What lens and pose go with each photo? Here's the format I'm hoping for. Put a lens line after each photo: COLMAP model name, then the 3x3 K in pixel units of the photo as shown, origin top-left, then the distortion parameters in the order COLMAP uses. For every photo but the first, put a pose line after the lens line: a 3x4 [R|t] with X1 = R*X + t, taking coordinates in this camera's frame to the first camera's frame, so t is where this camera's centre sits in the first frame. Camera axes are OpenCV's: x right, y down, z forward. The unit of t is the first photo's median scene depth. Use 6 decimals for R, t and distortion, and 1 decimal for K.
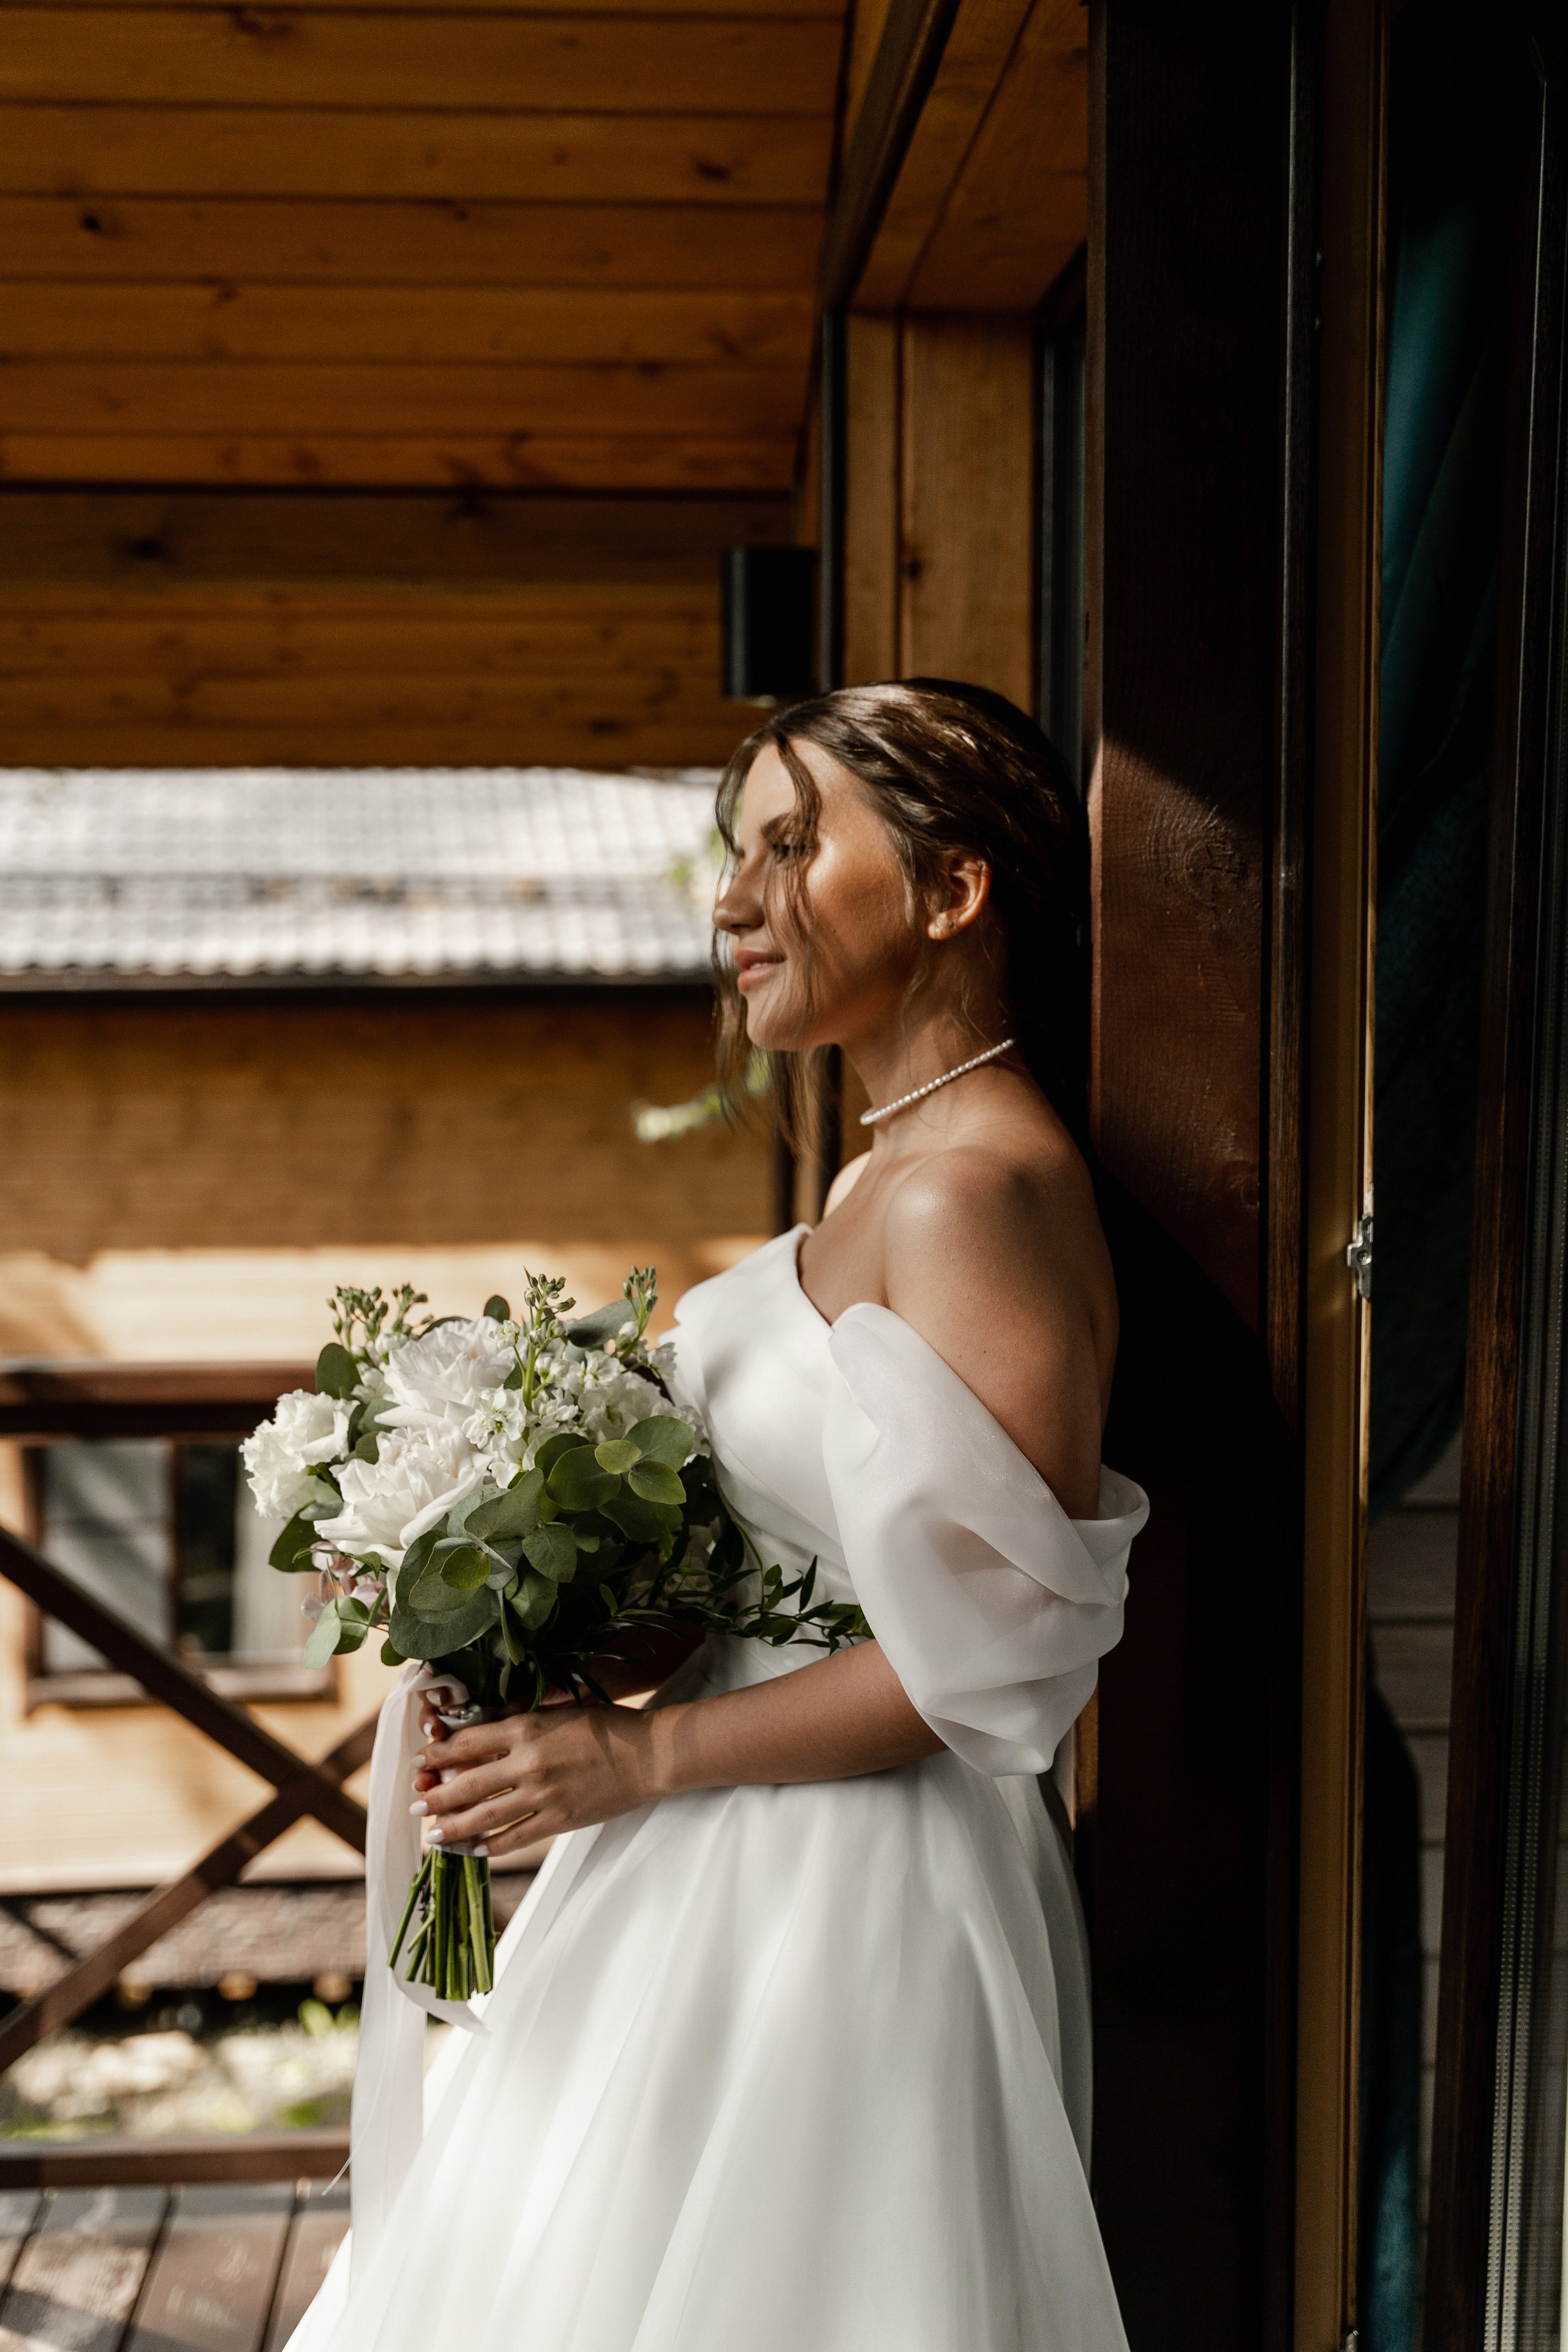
lens RADIAL K [[2920.8, 0, 783.3], [0, 2920.8, 1182.0], [0, 0, 1]] dist [0.002689, 0.000000]
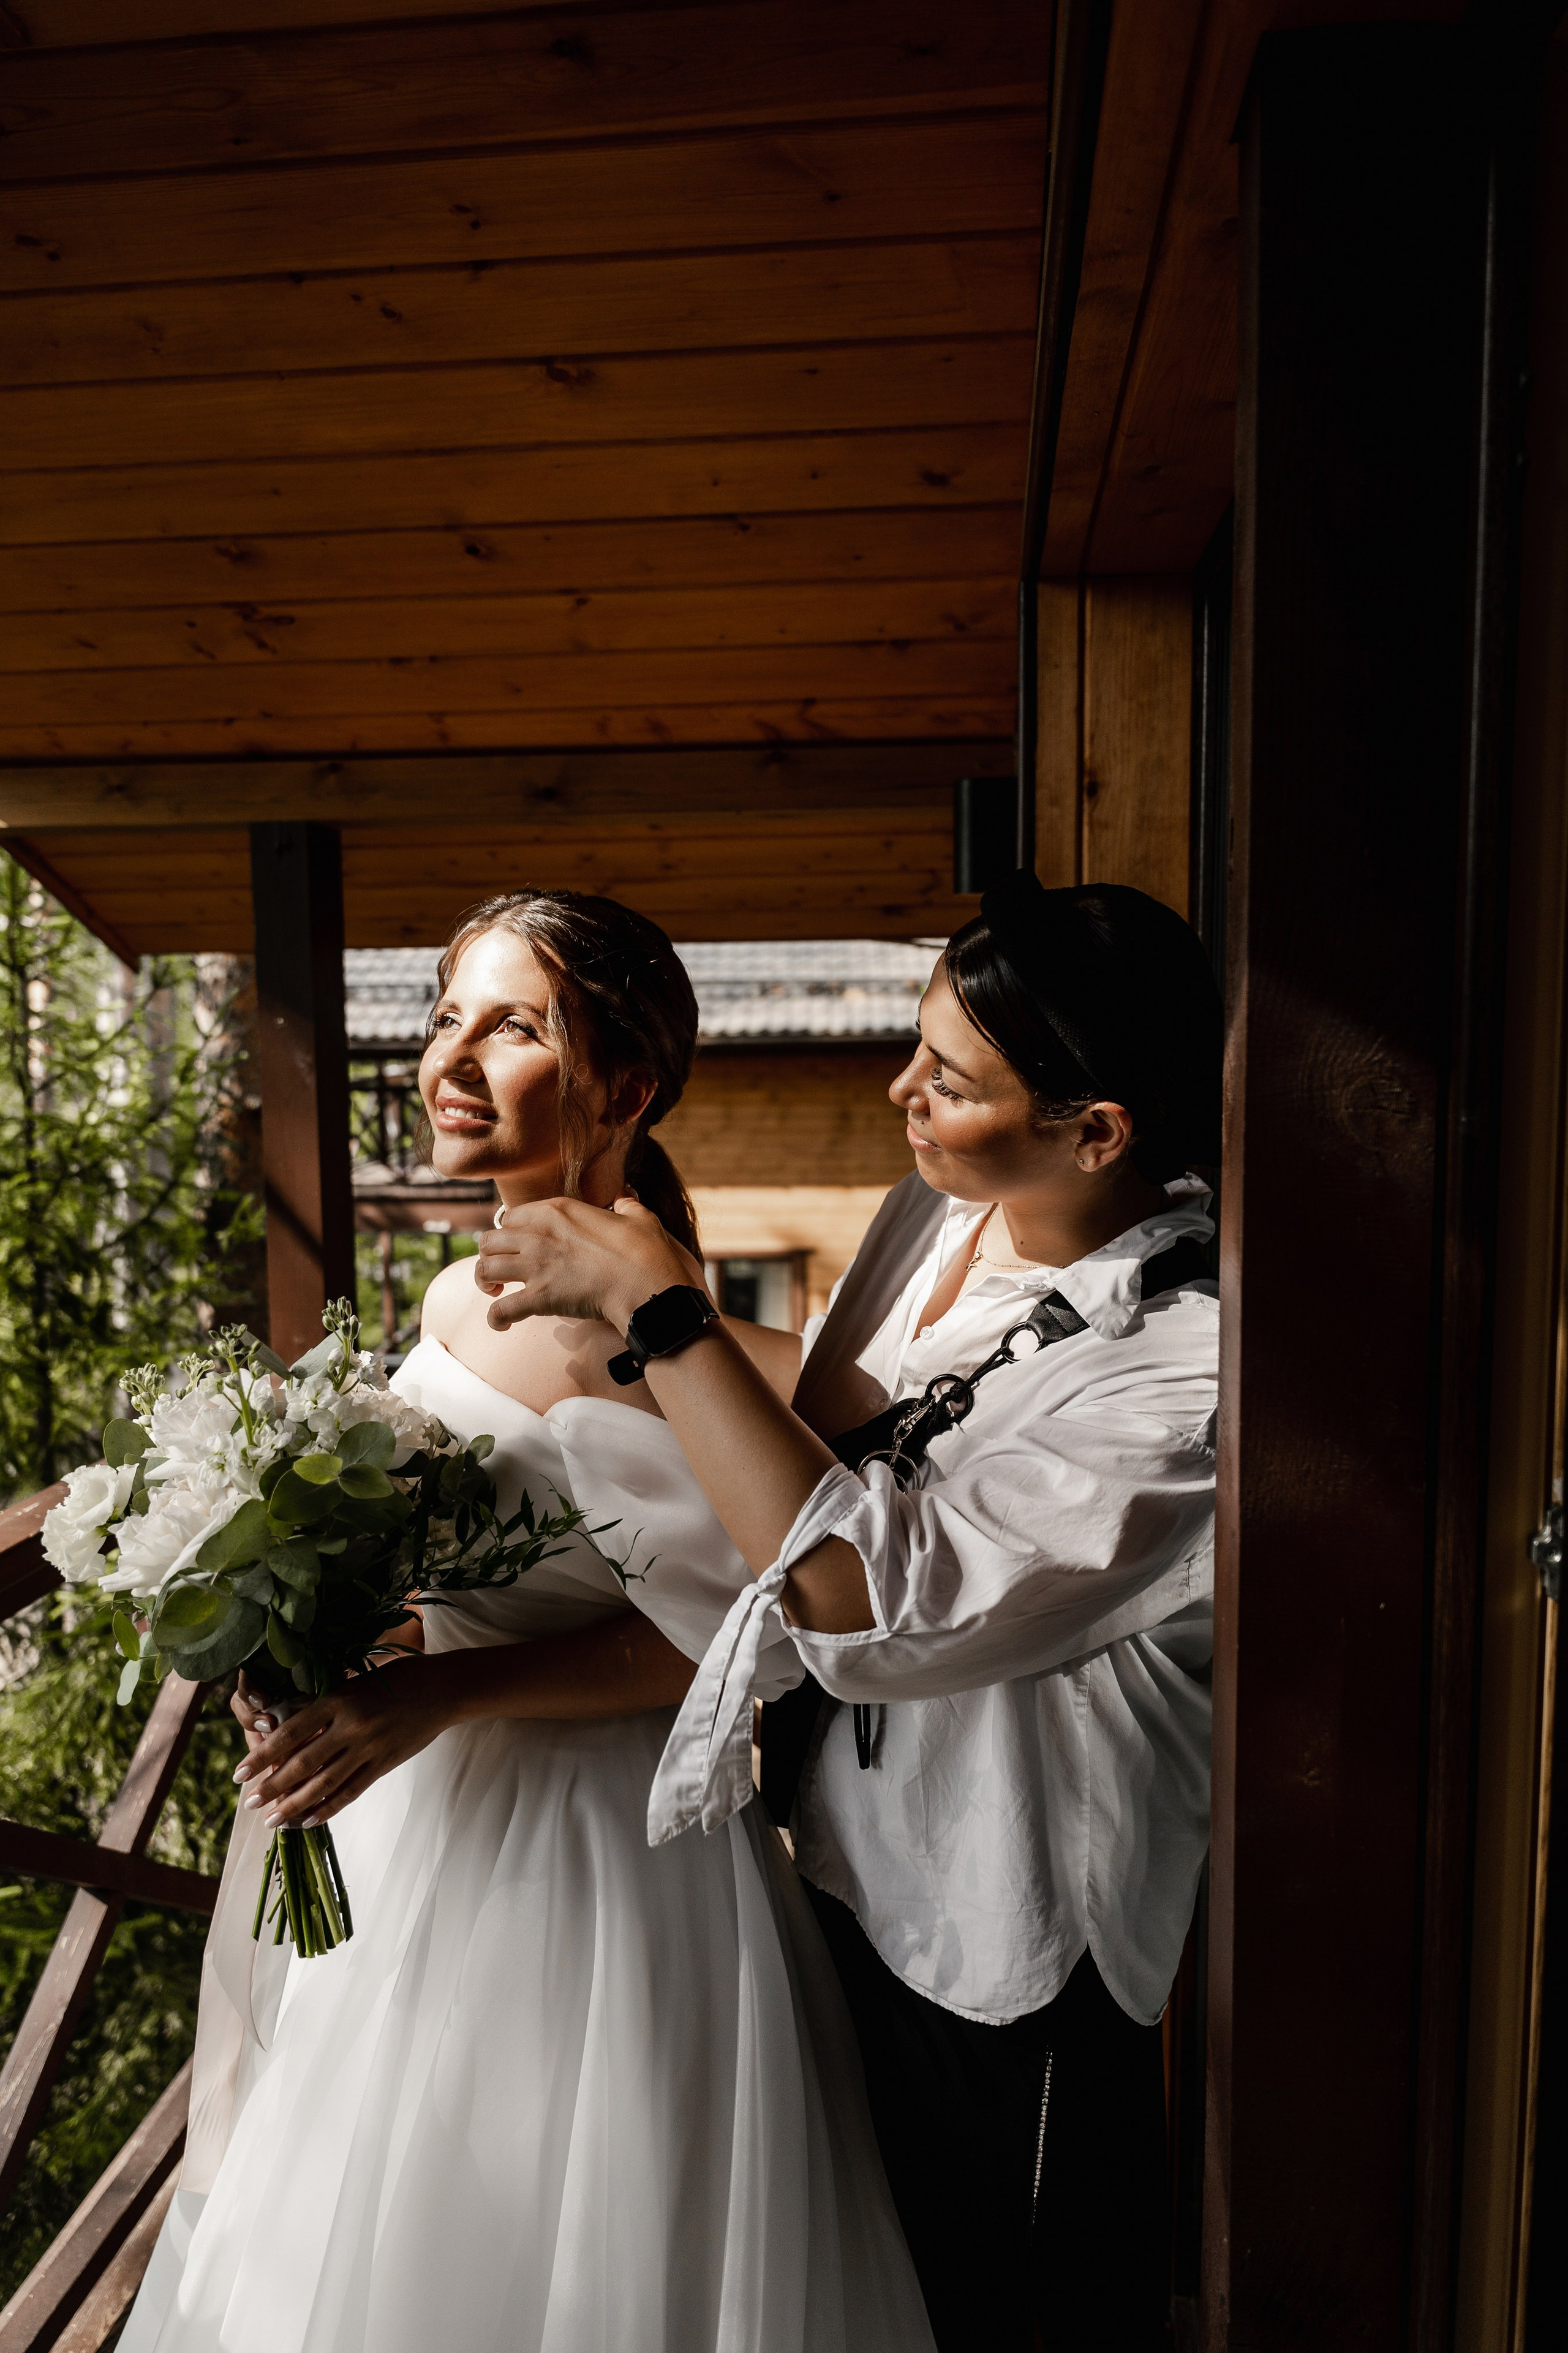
lens RADIAL K [[1582.1, 0, 799.4], [0, 1582.1, 1169.3], [0, 0, 1]] dist [-0.001847, -0.003374]
pose [[0.985988, 0.008059, -0.166624, 0.034788], [-0.004959, 0.999807, 0.019016, -0.060619], [0.166745, -0.017924, 0.985837, 0.314898]]
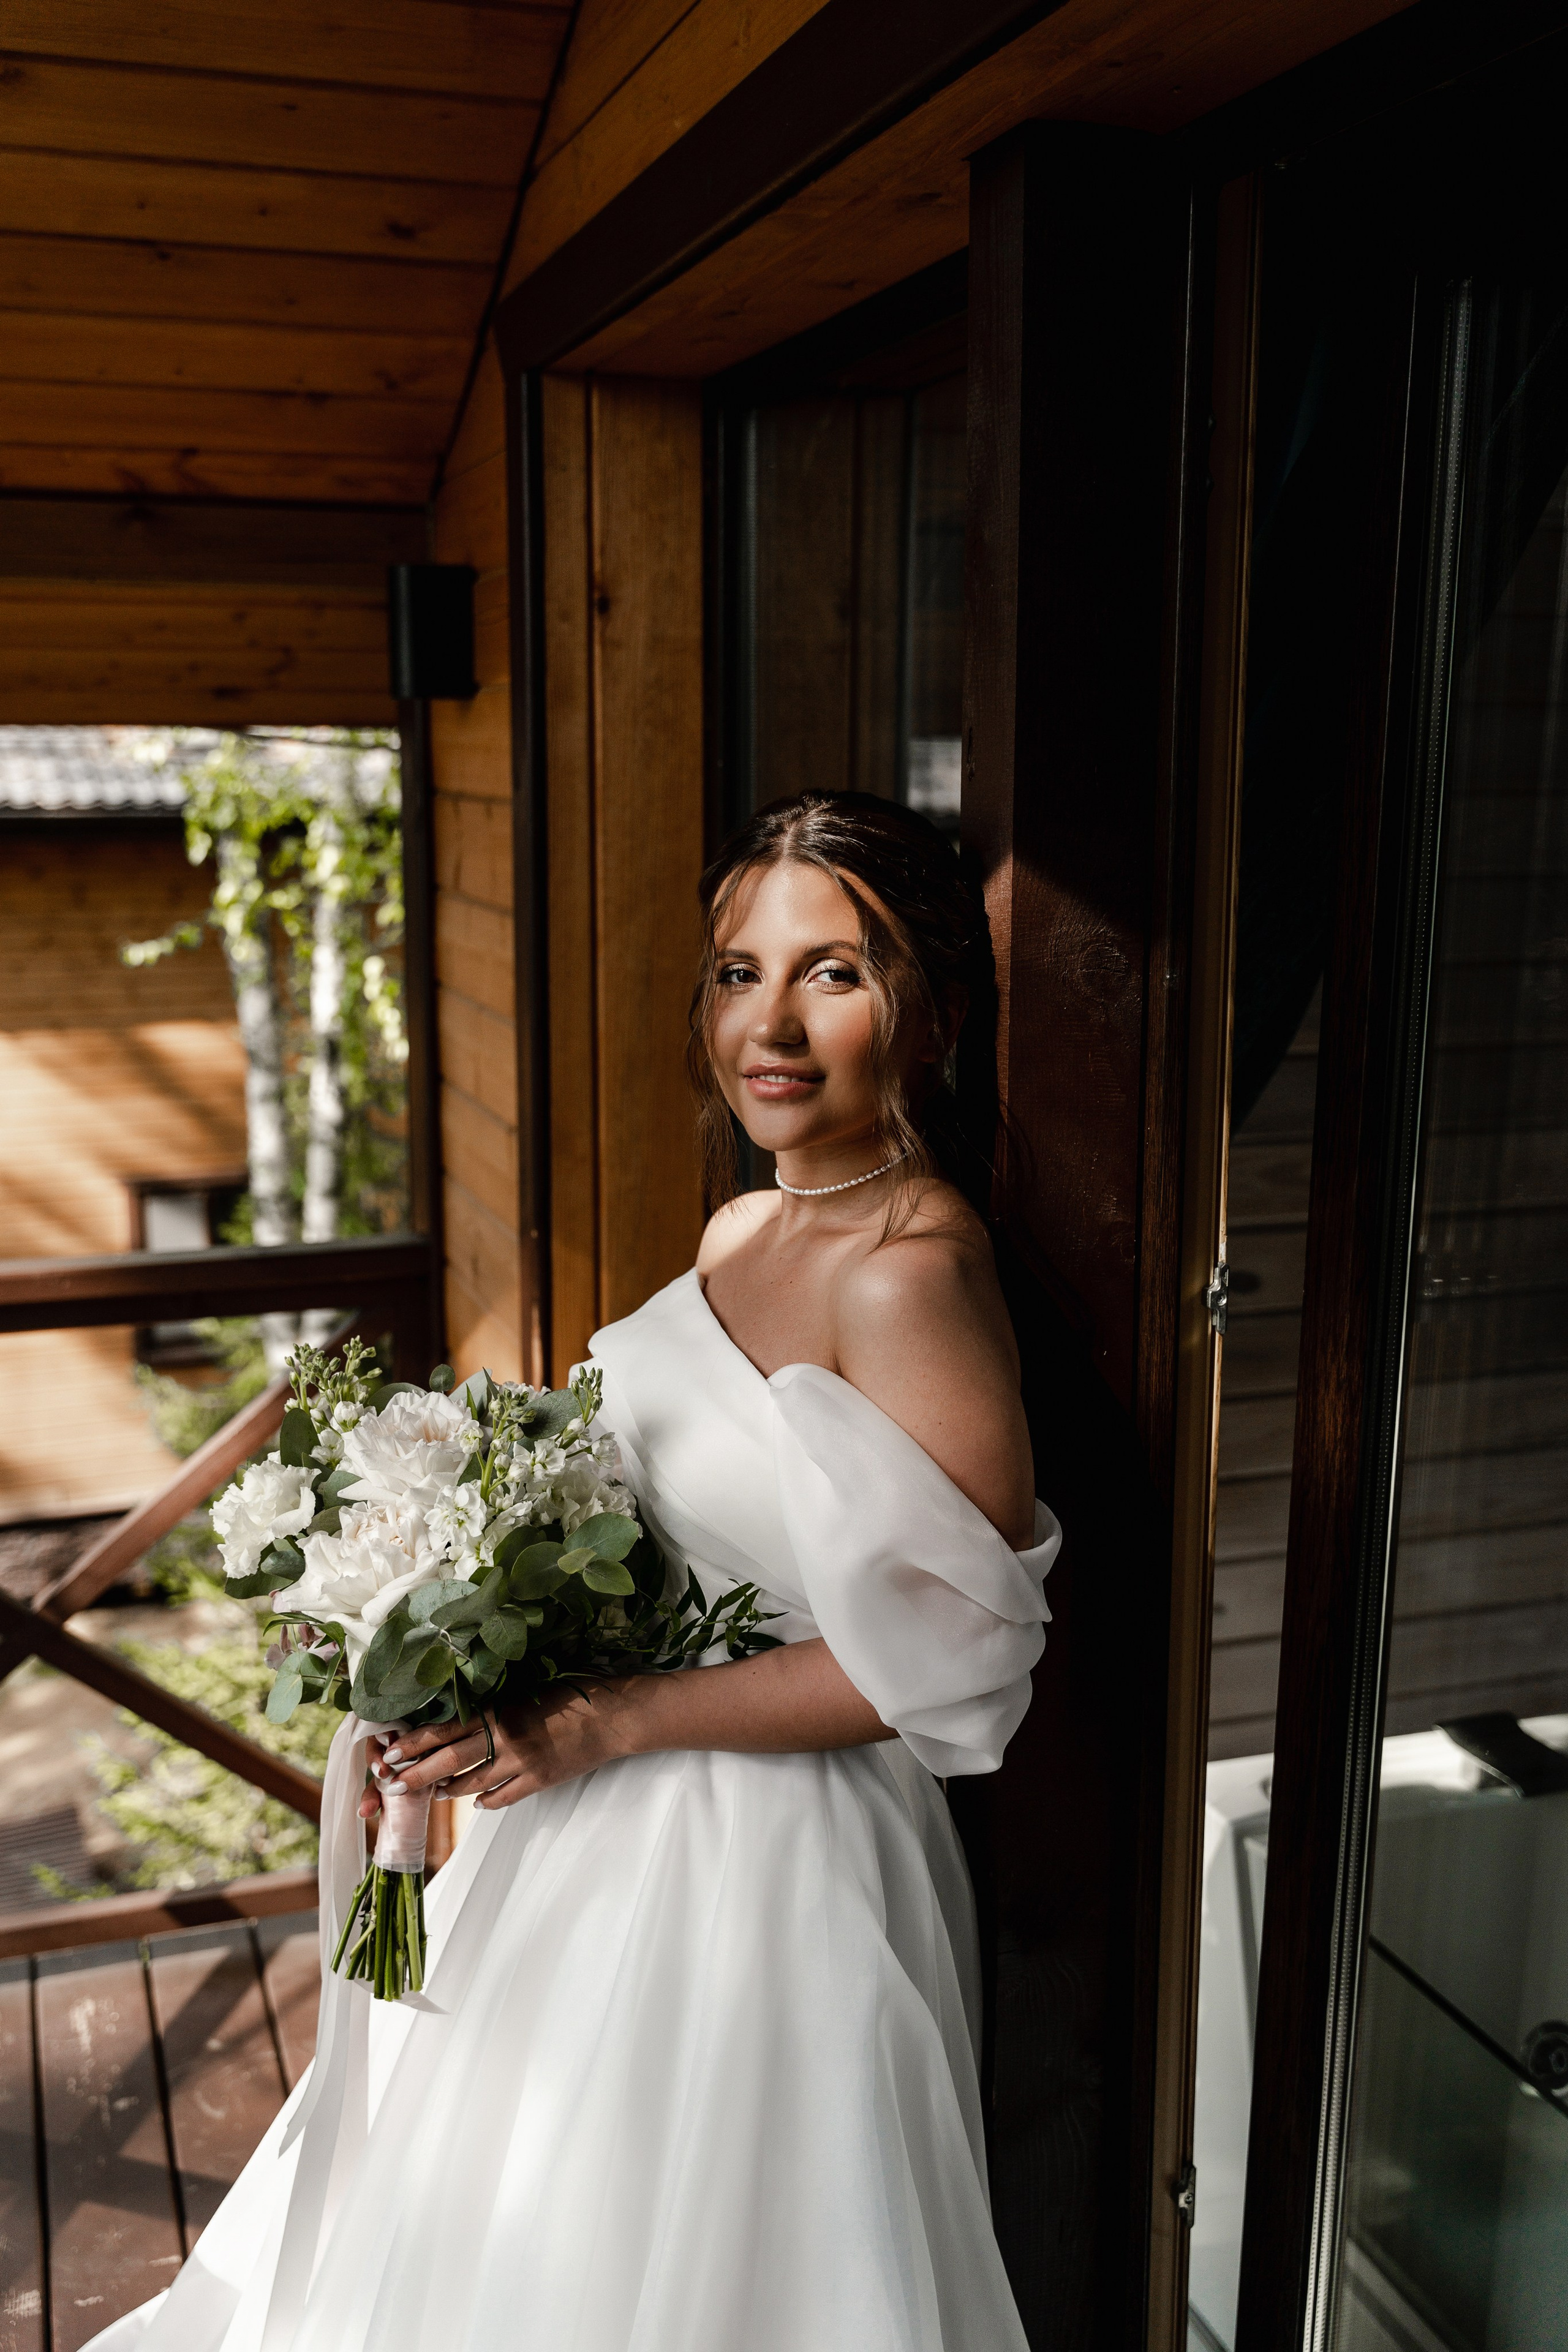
lens RADIAL K [[2171.0, 0, 799.2], [0, 2171.0, 1161.3], [0, 0, 1]] dist [-0.019229, 0.000000]
pose [[0.960367, -0.048392, 0.274505, -0.123641], [0.021187, 0.994638, 0.101222, -0.075274], [-0.277931, -0.091394, 0.956243, 0.141600]]
